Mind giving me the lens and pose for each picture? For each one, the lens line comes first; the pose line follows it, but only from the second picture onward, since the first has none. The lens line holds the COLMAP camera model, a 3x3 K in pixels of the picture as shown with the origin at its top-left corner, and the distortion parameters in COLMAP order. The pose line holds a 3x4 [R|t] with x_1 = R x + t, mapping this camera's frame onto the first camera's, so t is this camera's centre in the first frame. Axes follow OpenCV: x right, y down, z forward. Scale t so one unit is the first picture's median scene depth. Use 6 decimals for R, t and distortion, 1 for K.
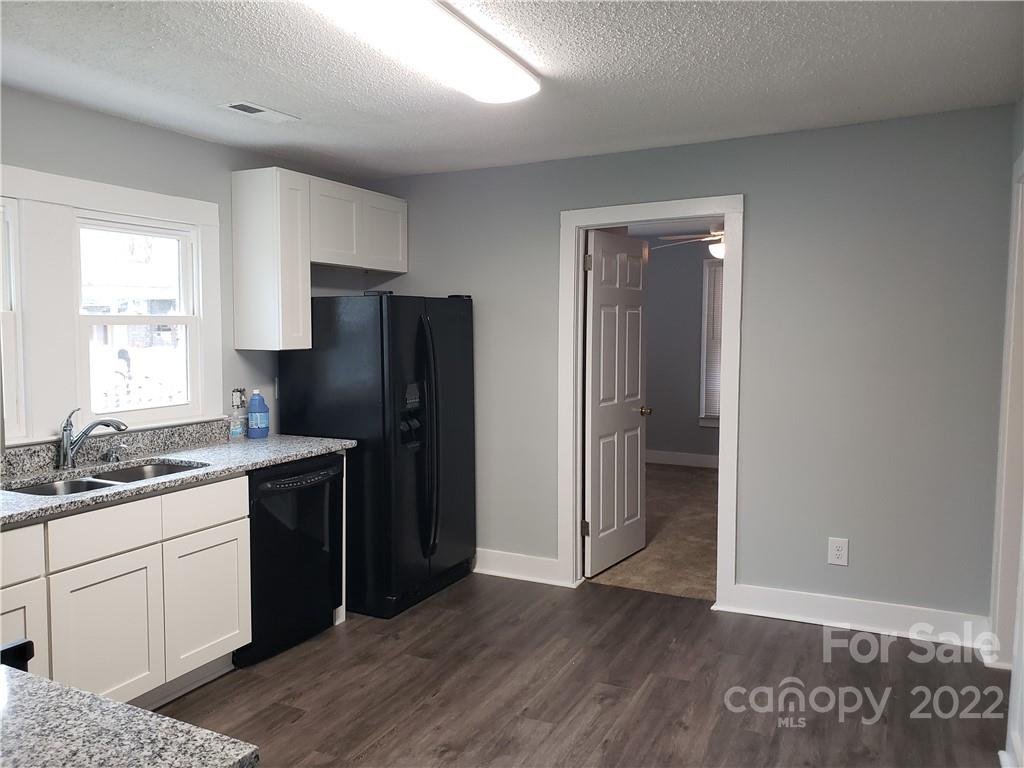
lens RADIAL K [[798.6, 0, 489.3], [0, 798.6, 374.3], [0, 0, 1]] dist [0.043146, -0.031713]
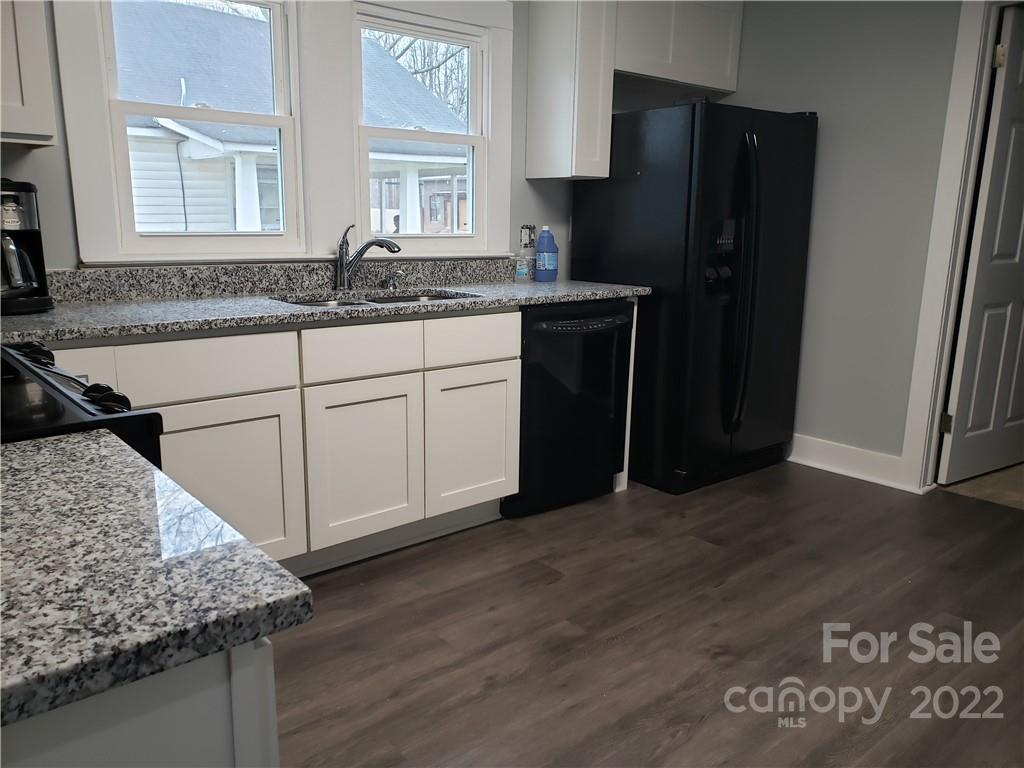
lens RADIAL K [[798.6, 0, 509.1], [0, 798.6, 386.6], [0, 0, 1]] dist [0.043146, -0.031713]
pose [[0.925733, 0.092988, -0.366567, 0.015093], [-0.038399, 0.987401, 0.153506, 0.067965], [0.376223, -0.128029, 0.917641, 0.164944]]
